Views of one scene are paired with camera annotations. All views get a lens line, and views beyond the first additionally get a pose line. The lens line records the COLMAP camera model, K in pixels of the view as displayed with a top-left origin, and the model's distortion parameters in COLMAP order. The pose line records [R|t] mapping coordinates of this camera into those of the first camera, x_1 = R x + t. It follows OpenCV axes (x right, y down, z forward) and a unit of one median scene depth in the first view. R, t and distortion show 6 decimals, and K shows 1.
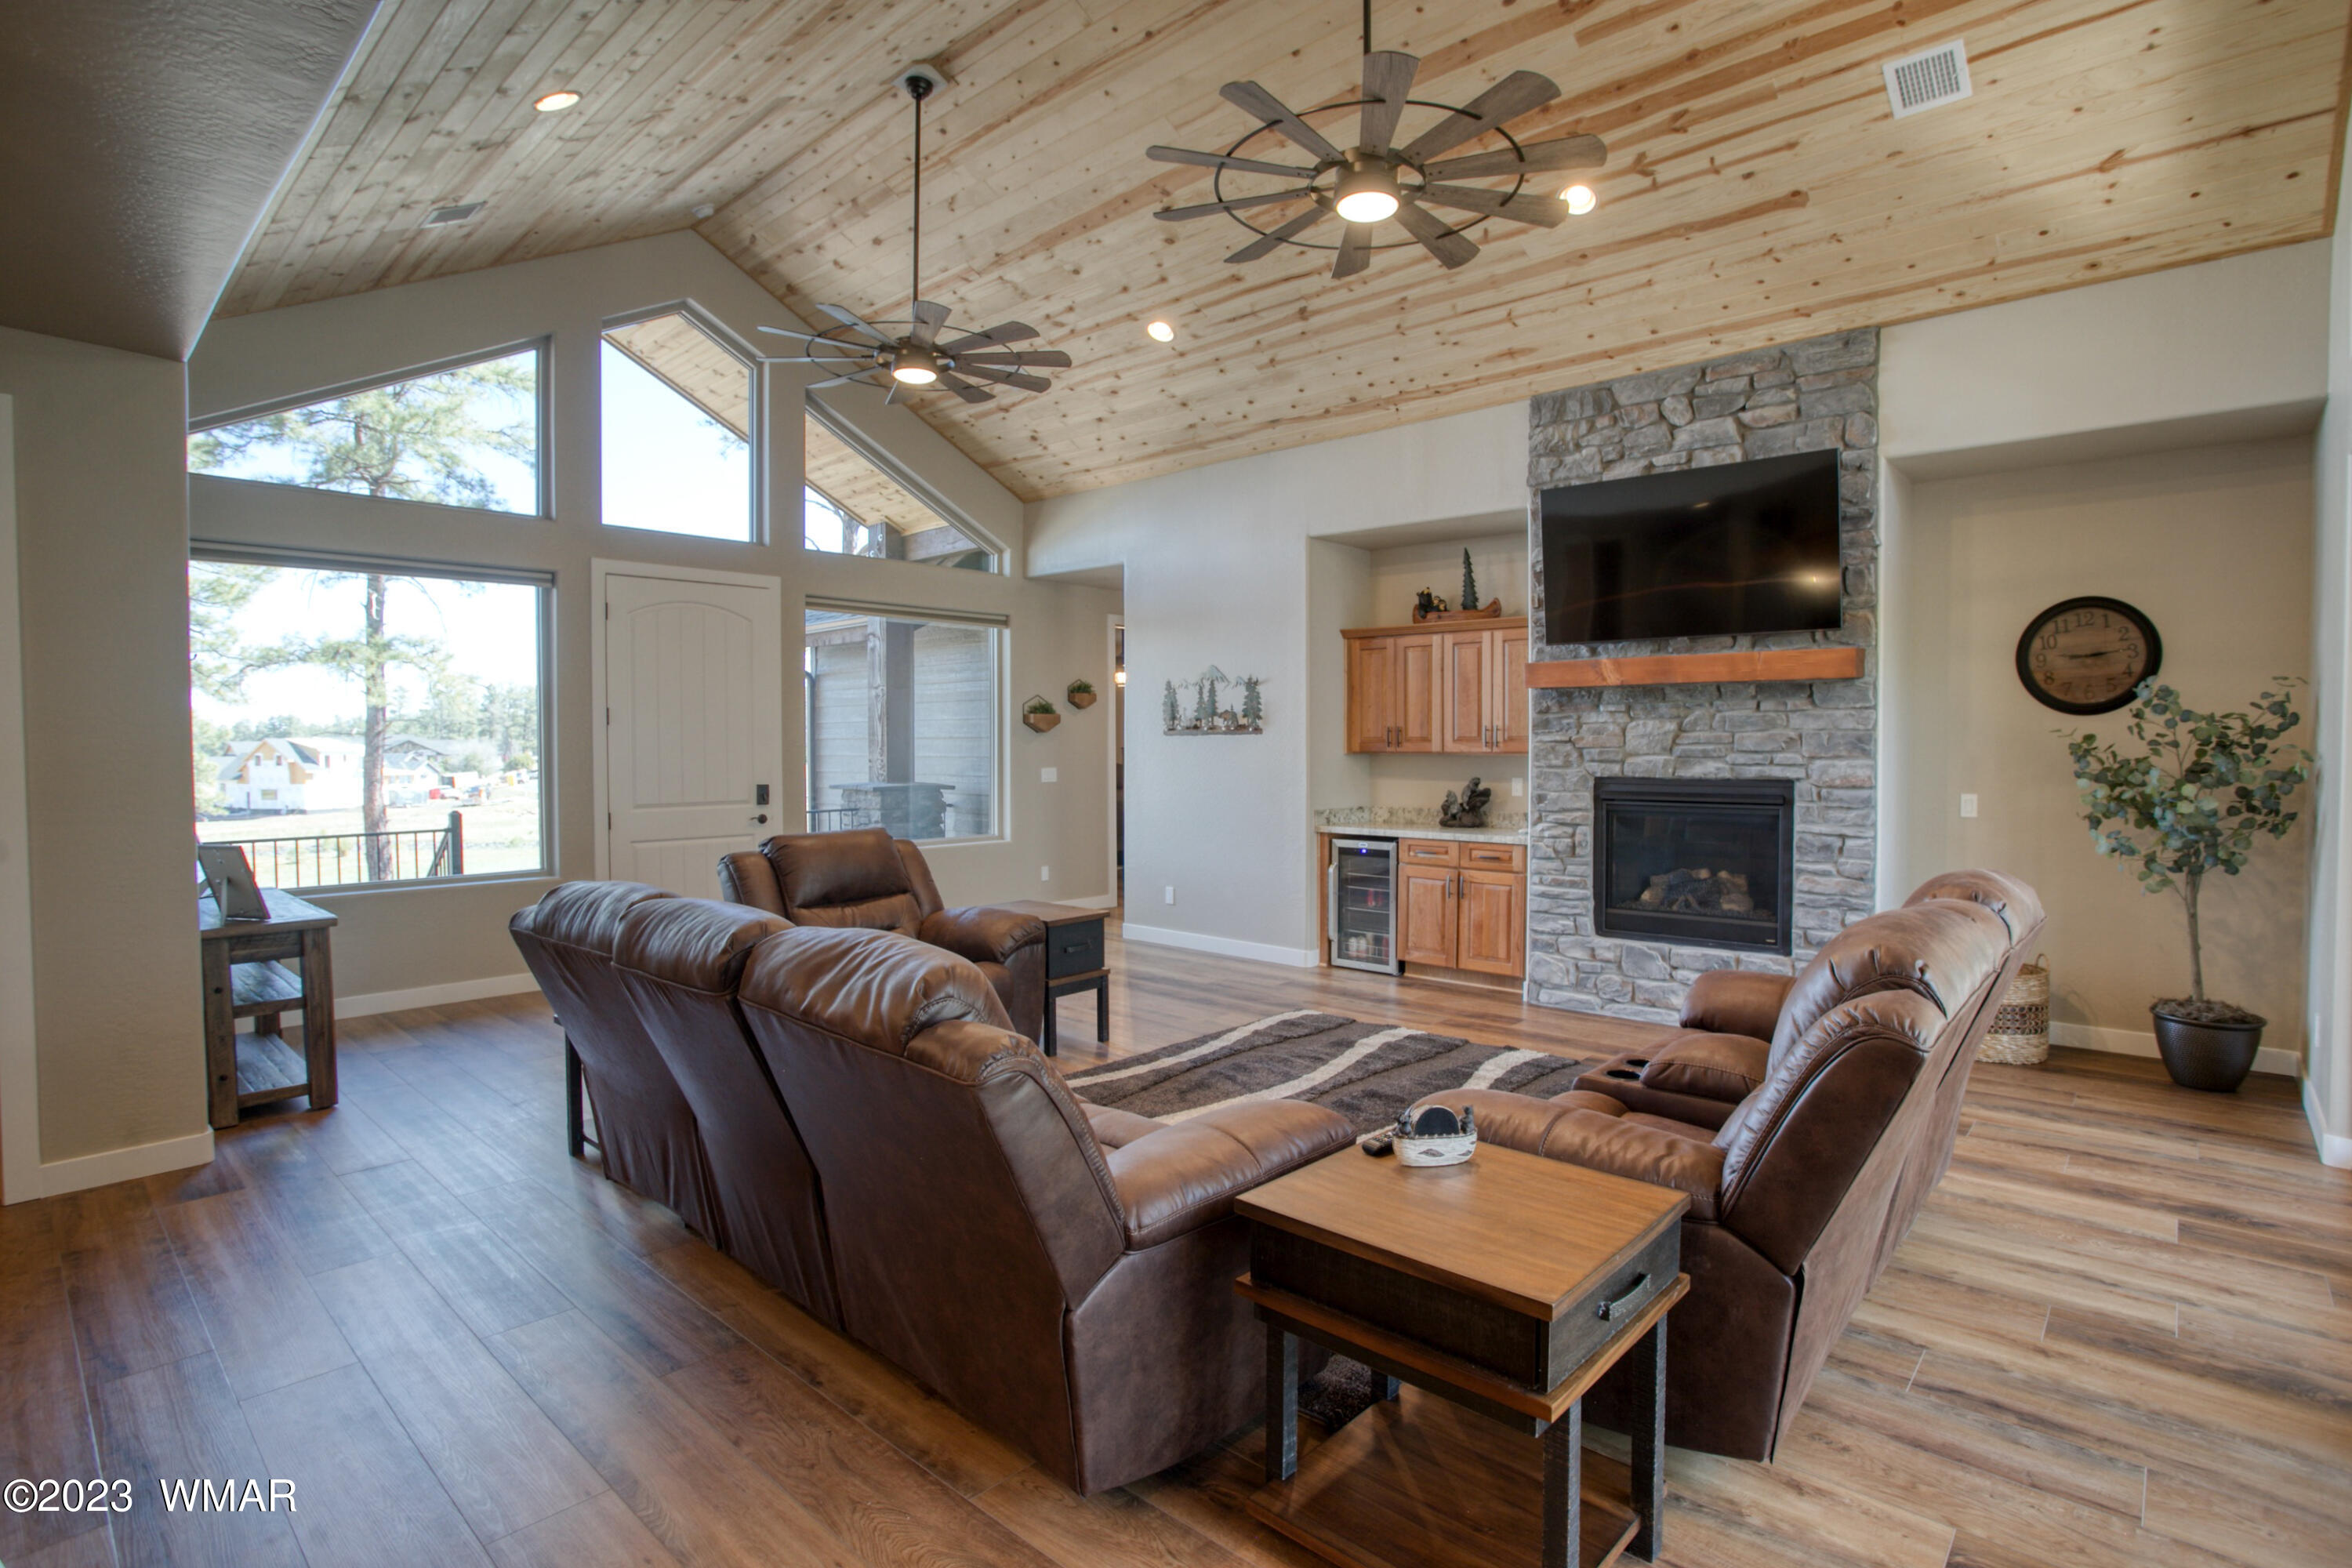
lens RADIAL K [[1172.5, 0, 1101.9], [0, 1172.5, 792.6], [0, 0, 1]] dist [-0.053529, 0.018356]
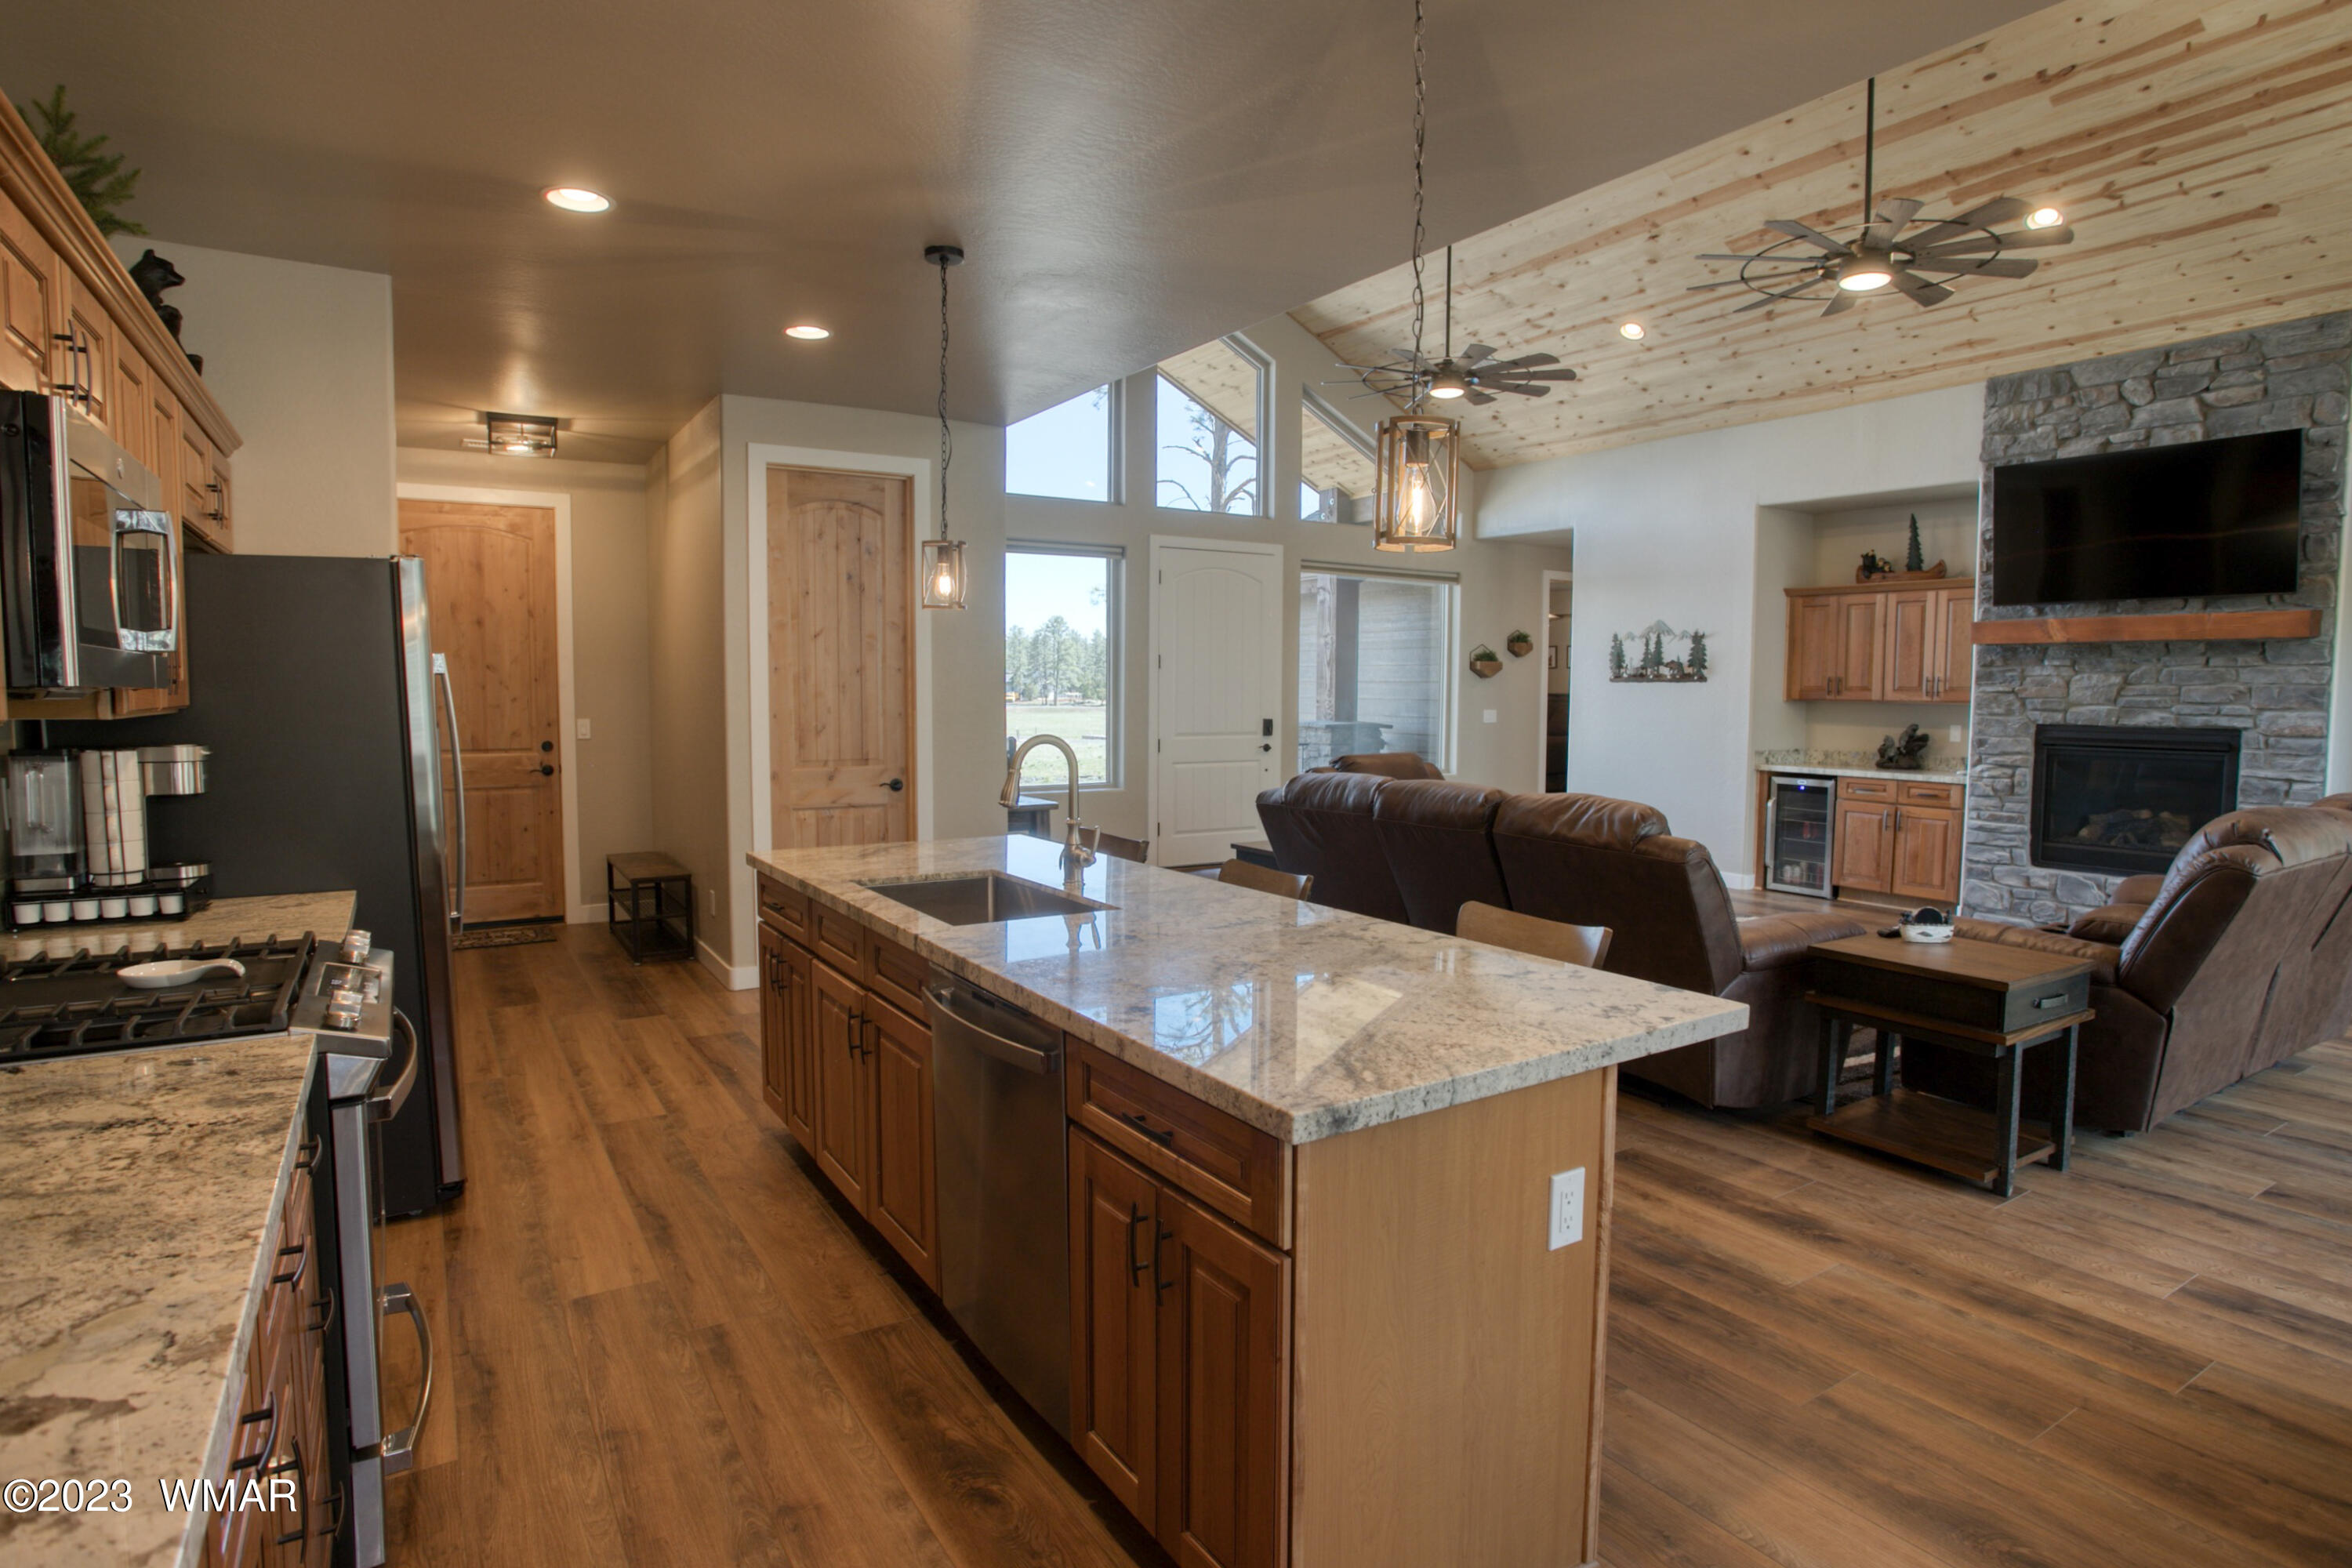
lens RADIAL K [[1172.5, 0, 1180.2], [0, 1172.5, 780.7], [0, 0, 1]] dist [-0.053529, 0.018356]
pose [[0.971701, 0.028700, -0.234463, -0.114515], [-0.019781, 0.998992, 0.040301, 0.012644], [0.235383, -0.034522, 0.971289, -0.259275]]
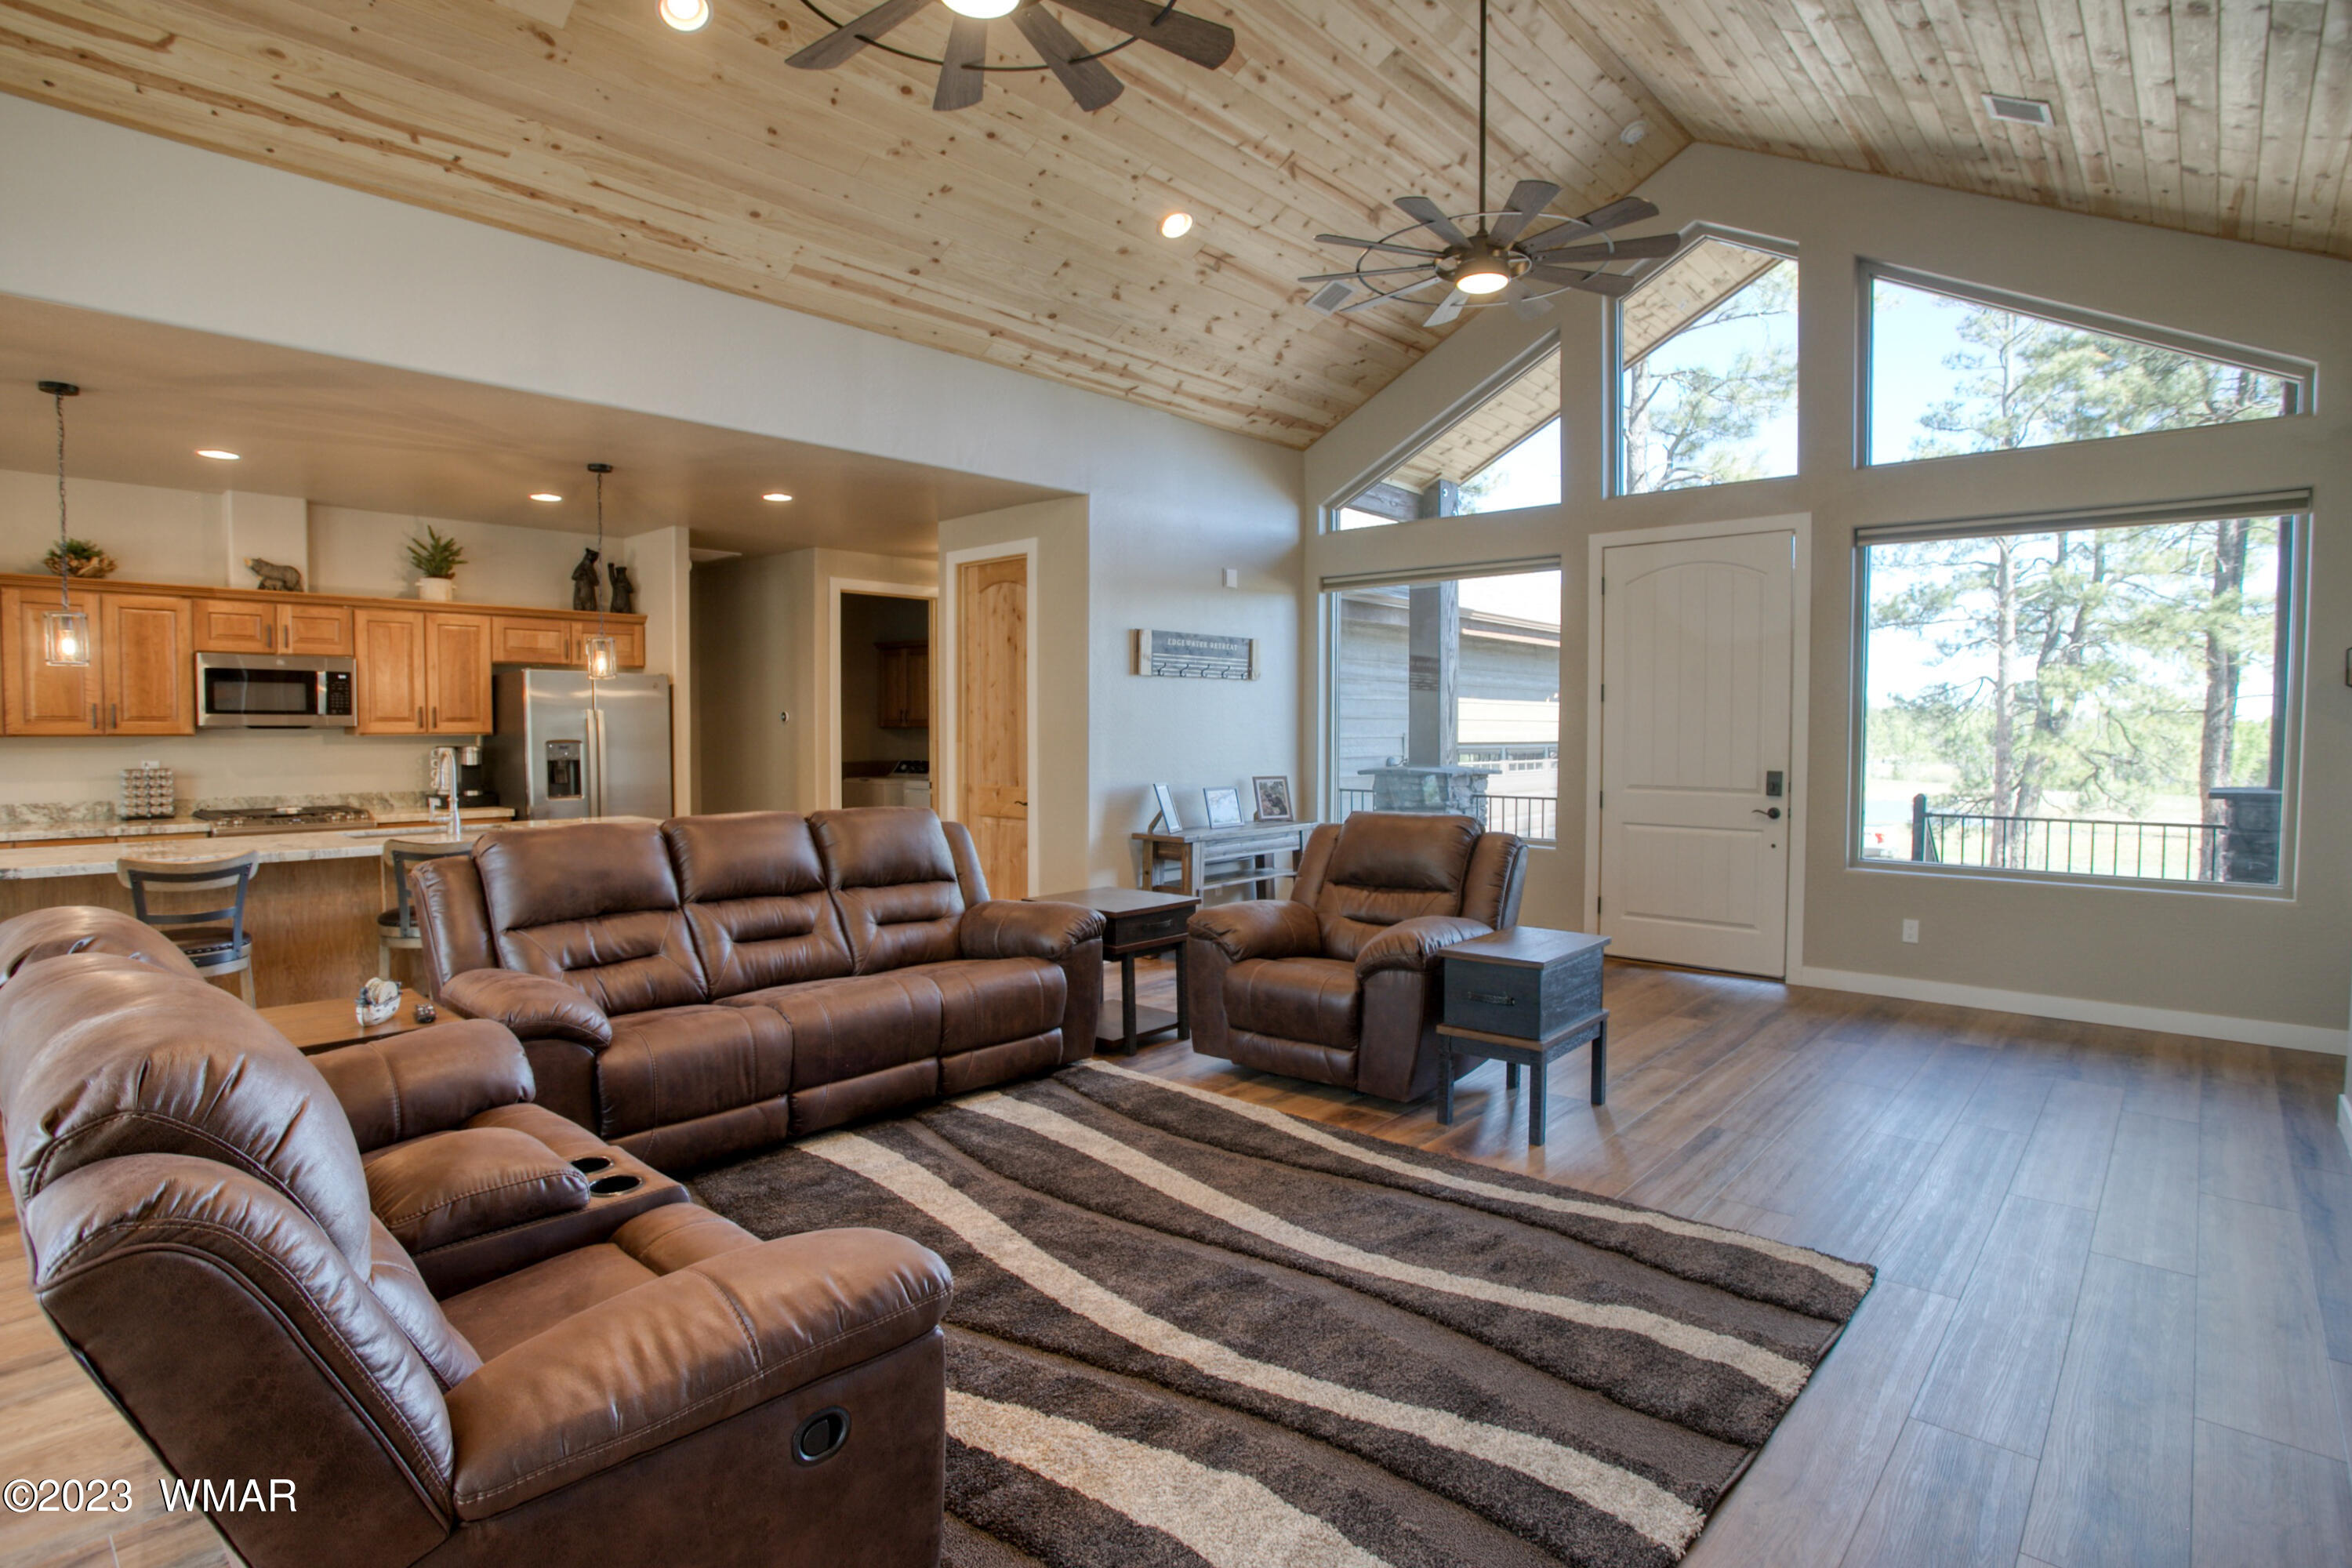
lens RADIAL K [[1172.5, 0, 1185.1], [0, 1172.5, 780.3], [0, 0, 1]] dist [-0.053529, 0.018356]
pose [[0.034184, 0.047284, -0.998296, 0.631651], [-0.040415, 0.998129, 0.045893, -0.026346], [0.998598, 0.038777, 0.036031, 0.707212]]
